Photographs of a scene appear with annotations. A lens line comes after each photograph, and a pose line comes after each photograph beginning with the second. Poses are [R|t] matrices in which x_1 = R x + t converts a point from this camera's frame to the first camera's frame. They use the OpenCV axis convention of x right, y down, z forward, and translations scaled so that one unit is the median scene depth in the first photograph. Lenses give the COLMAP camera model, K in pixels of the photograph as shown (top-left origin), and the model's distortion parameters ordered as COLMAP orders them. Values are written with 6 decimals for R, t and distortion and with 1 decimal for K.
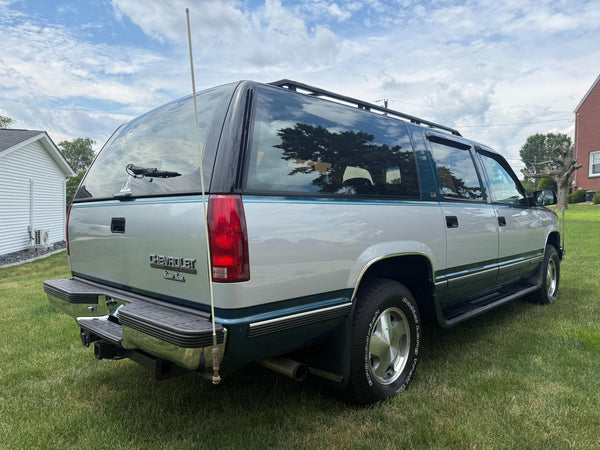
lens RADIAL K [[425.0, 0, 302.5], [0, 425.0, 228.0], [0, 0, 1]] dist [0.040381, -0.050462]
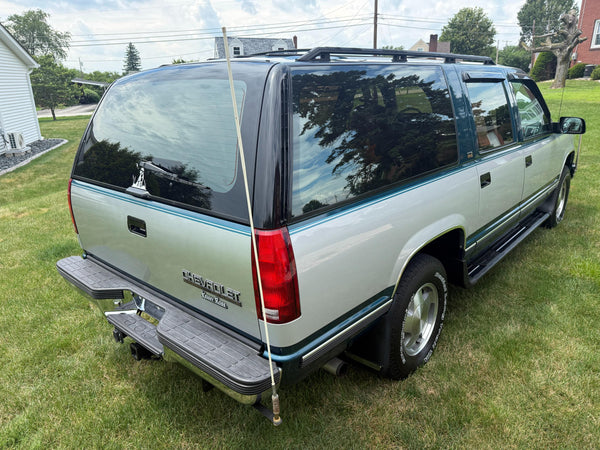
lens RADIAL K [[427.5, 0, 299.7], [0, 427.5, 227.1], [0, 0, 1]] dist [0.006826, -0.008963]
pose [[0.998933, -0.037205, 0.027353, -0.100649], [0.028072, 0.959584, 0.280018, -0.225757], [-0.036665, -0.278952, 0.959605, 0.103978]]
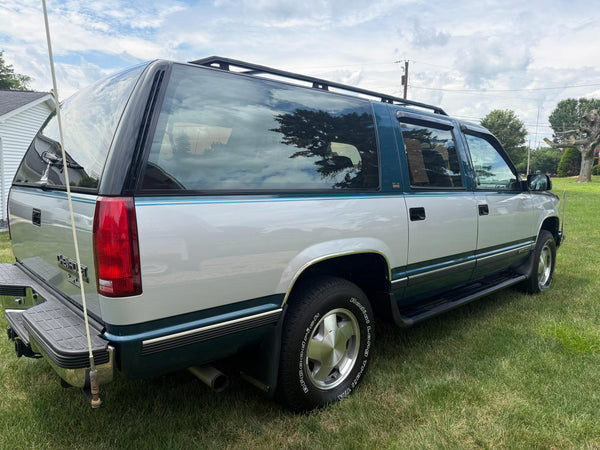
lens RADIAL K [[421.7, 0, 300.2], [0, 421.7, 230.1], [0, 0, 1]] dist [0.067861, -0.090616]
pose [[0.998471, 0.027029, -0.048213, 0.170234], [-0.022529, 0.995545, 0.091562, -0.068759], [0.050473, -0.090335, 0.994632, 0.092118]]
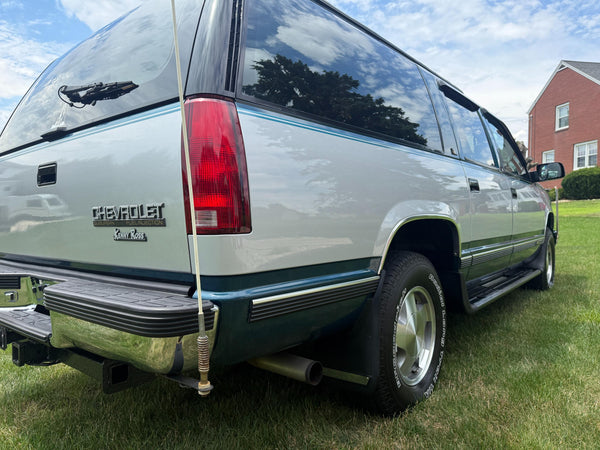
lens RADIAL K [[424.8, 0, 302.4], [0, 424.8, 228.7], [0, 0, 1]] dist [0.004556, -0.002528]
pose [[0.995721, -0.010354, 0.091830, -0.072527], [0.011182, 0.999901, -0.008511, 0.085297], [-0.091733, 0.009502, 0.995738, 0.244157]]
